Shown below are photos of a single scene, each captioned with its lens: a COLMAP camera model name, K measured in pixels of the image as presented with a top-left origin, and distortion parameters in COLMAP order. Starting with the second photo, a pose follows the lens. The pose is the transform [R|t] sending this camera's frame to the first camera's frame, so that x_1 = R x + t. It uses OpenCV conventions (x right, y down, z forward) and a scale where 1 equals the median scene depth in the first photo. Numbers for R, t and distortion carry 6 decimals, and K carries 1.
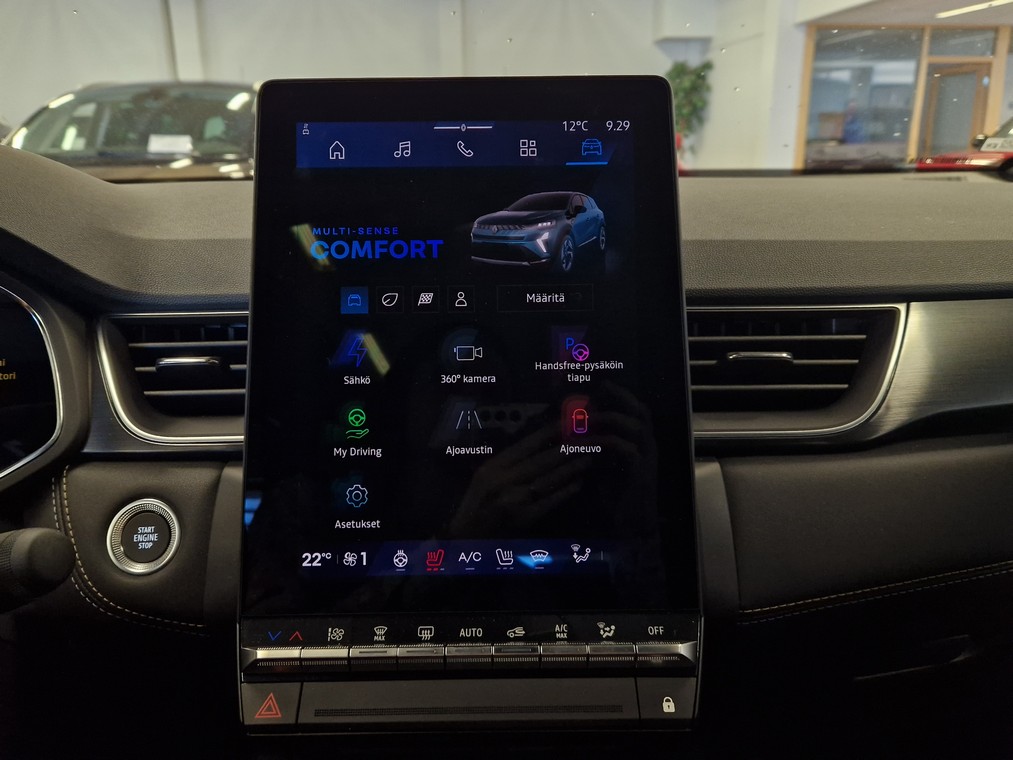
lens RADIAL K [[878.9, 0, 506.5], [0, 878.9, 380.0], [0, 0, 1]] dist [0.070298, -0.016450]
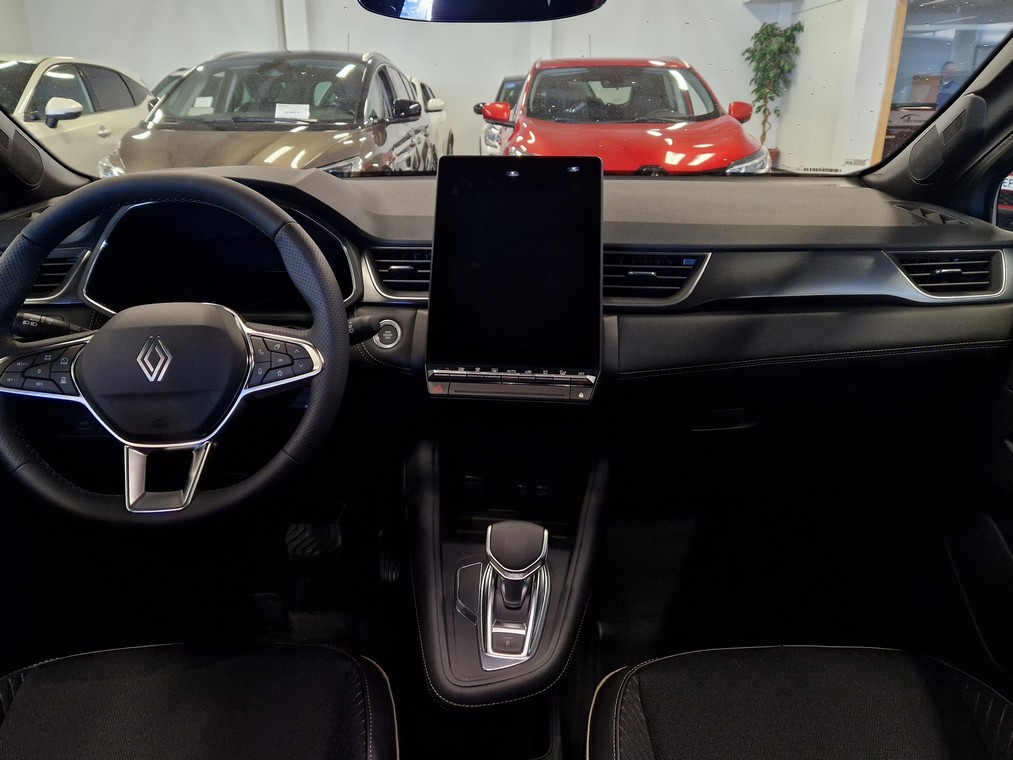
lens RADIAL K [[878.9, 0, 506.5], [0, 878.9, 380.0], [0, 0, 1]] dist [0.070298, -0.016450]
pose [[0.995229, 0.042725, -0.087711, 0.149491], [-0.038525, 0.998054, 0.049037, 0.154337], [0.089635, -0.045424, 0.994938, -1.374256]]
